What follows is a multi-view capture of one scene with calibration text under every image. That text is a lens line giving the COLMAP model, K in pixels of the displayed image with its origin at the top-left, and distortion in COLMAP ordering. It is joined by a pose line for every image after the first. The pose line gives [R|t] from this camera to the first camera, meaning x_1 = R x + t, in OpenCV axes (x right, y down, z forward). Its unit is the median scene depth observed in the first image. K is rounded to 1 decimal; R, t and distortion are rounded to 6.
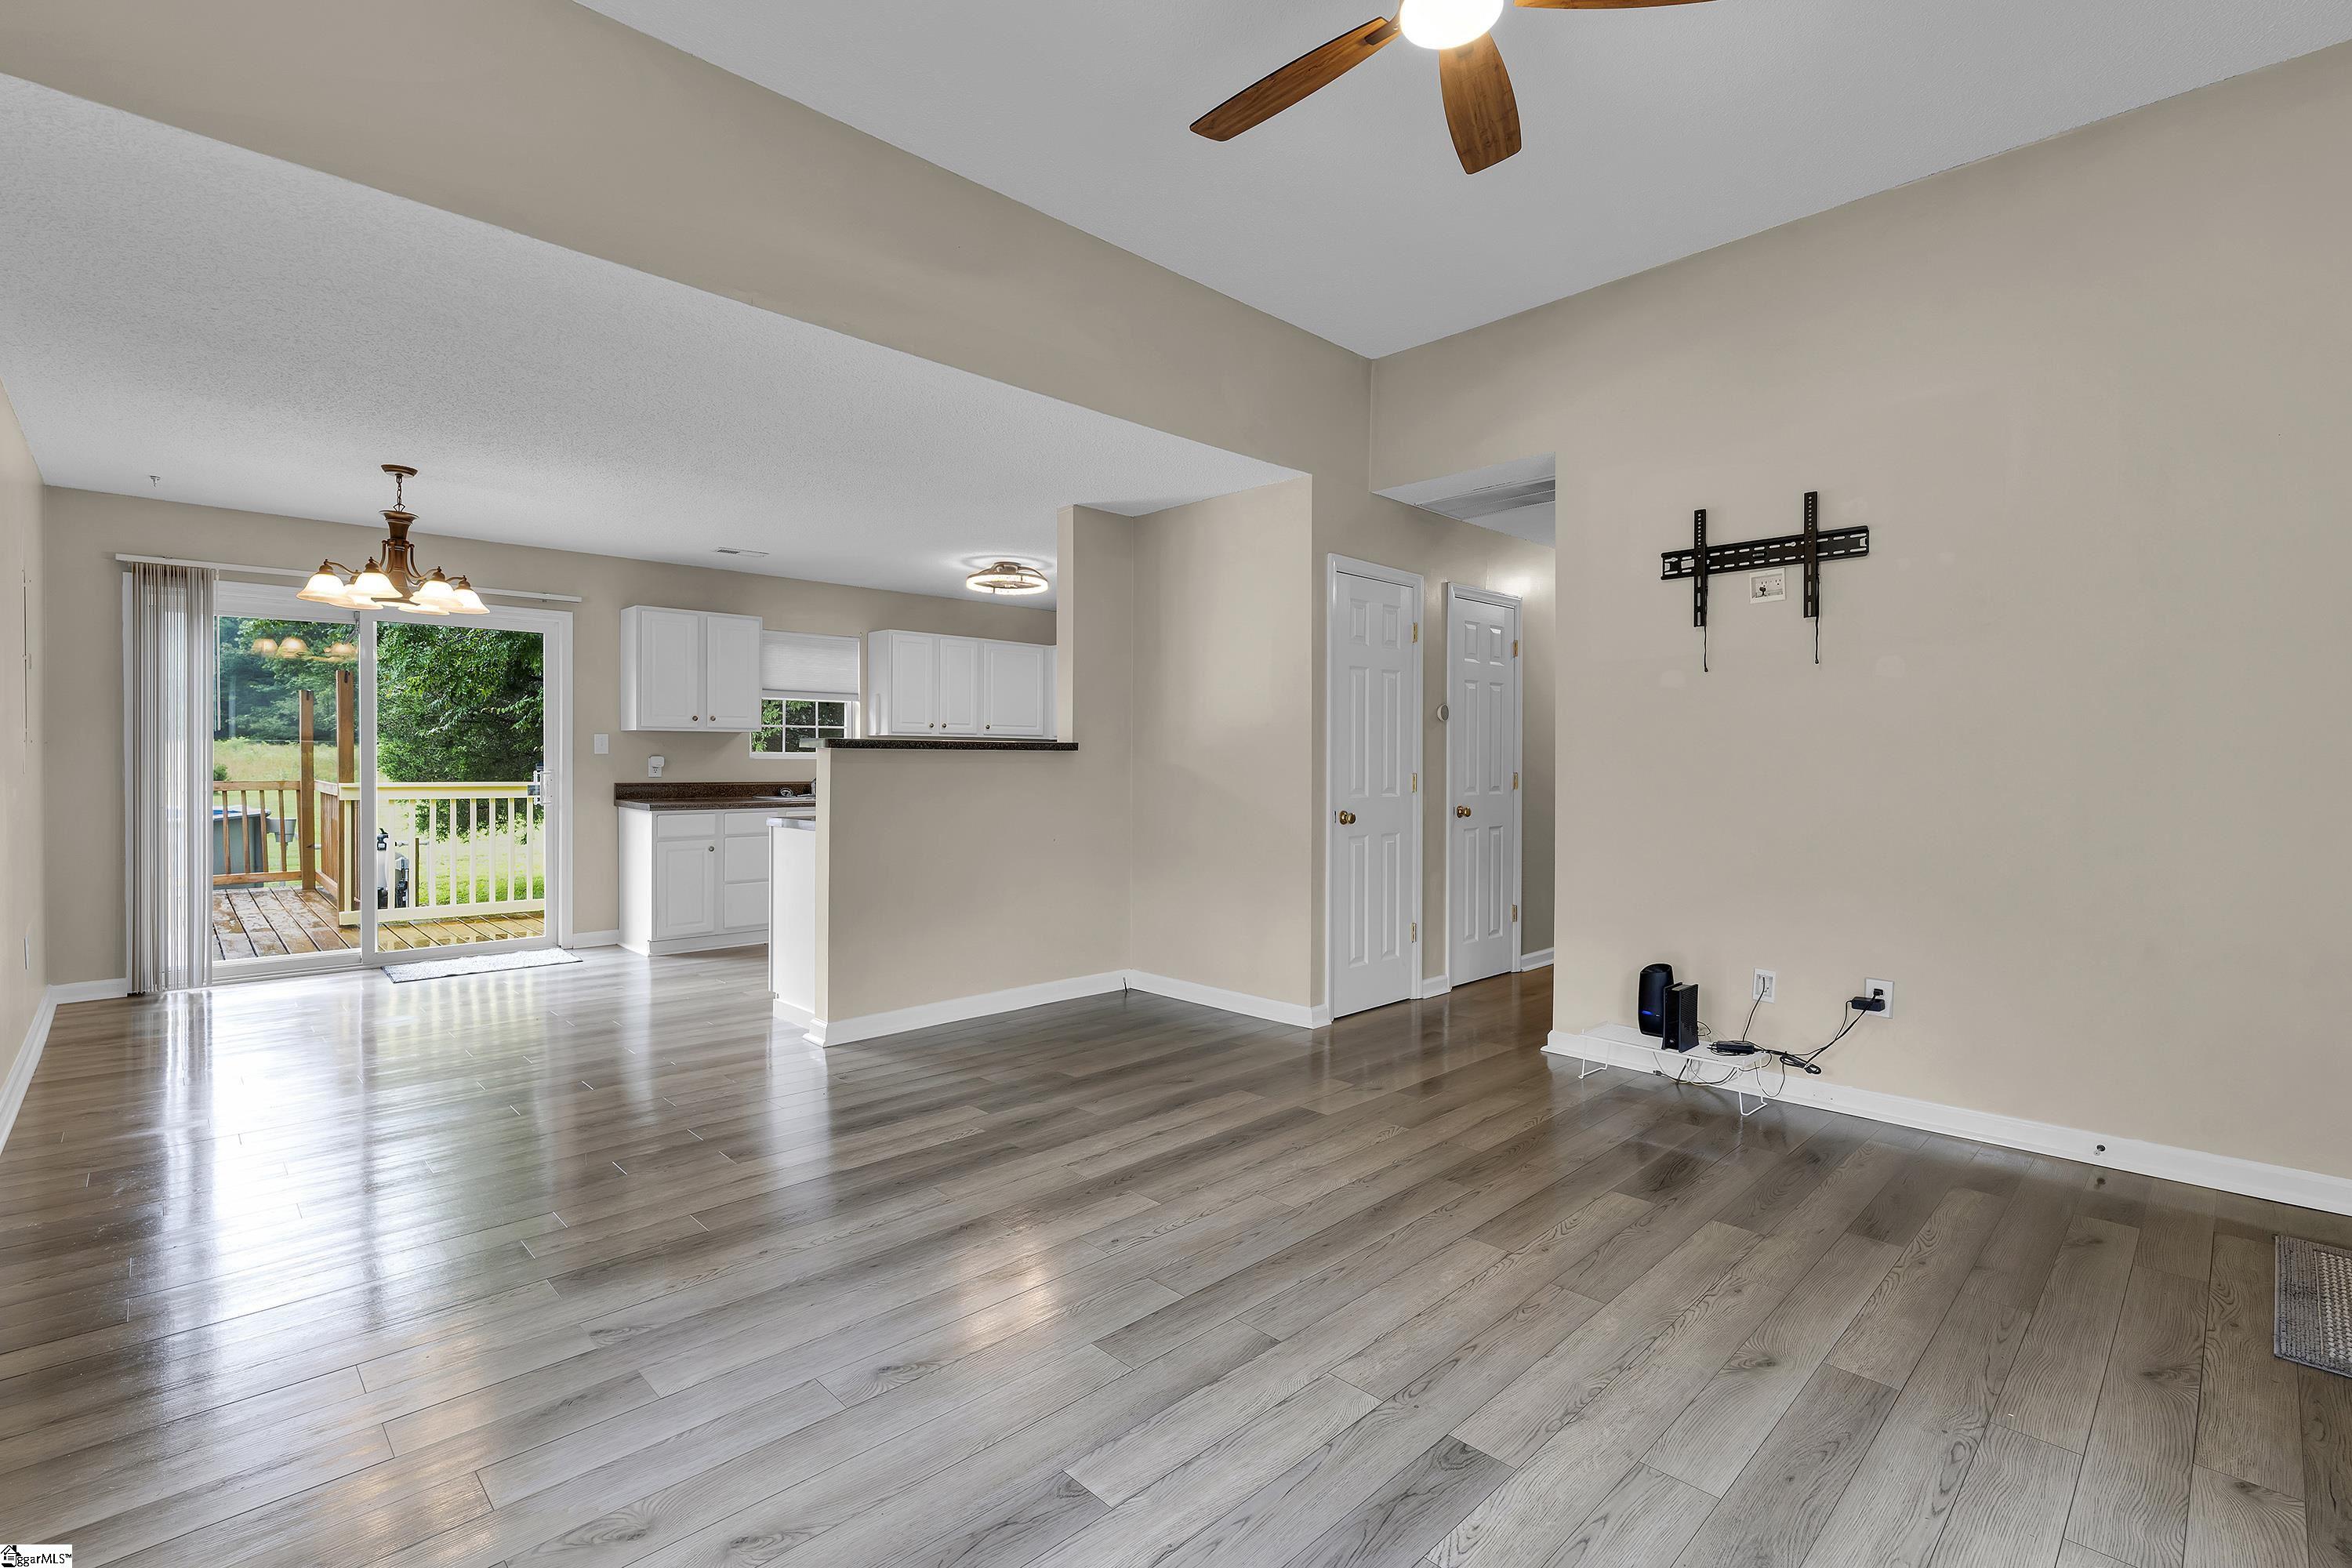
lens RADIAL K [[1118.3, 0, 1193.3], [0, 1118.3, 767.1], [0, 0, 1]] dist [-0.000854, 0.000354]
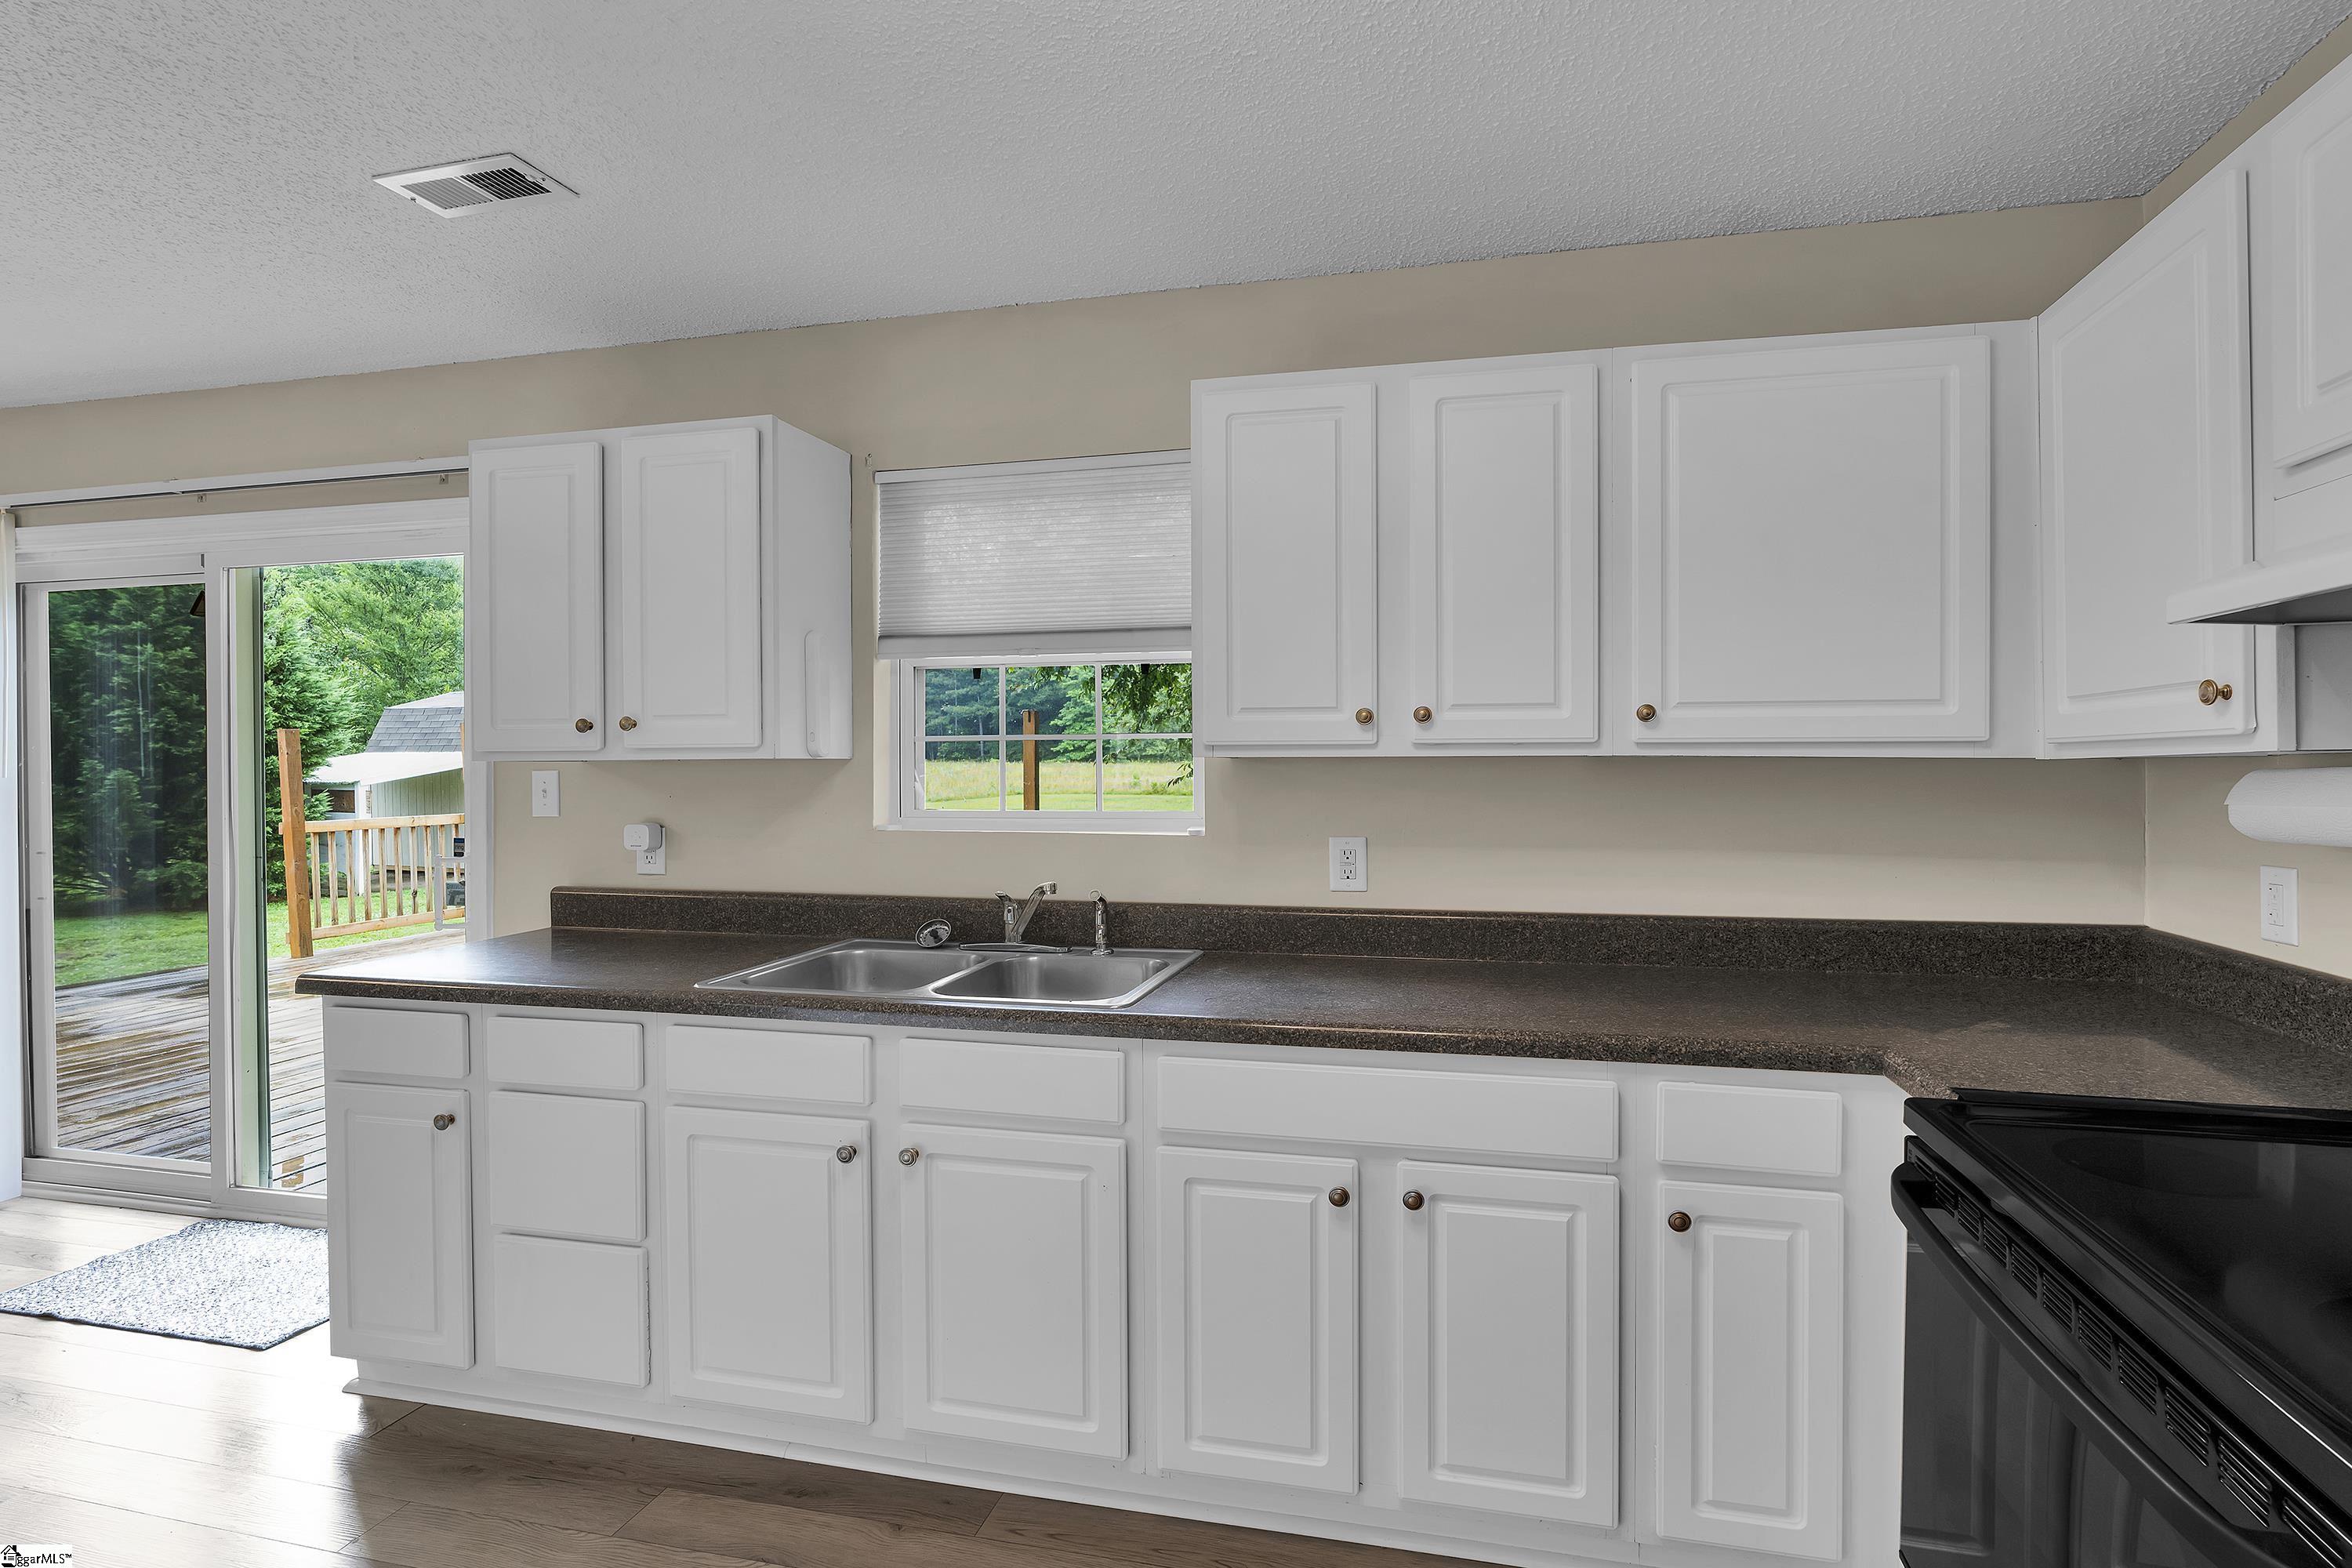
lens RADIAL K [[1107.6, 0, 1251.2], [0, 1107.6, 774.4], [0, 0, 1]] dist [0.013006, 0.000212]
pose [[0.550441, 0.003933, -0.834865, -0.043923], [0.001659, 0.999982, 0.005805, -0.034380], [0.834873, -0.004580, 0.550424, 1.120905]]
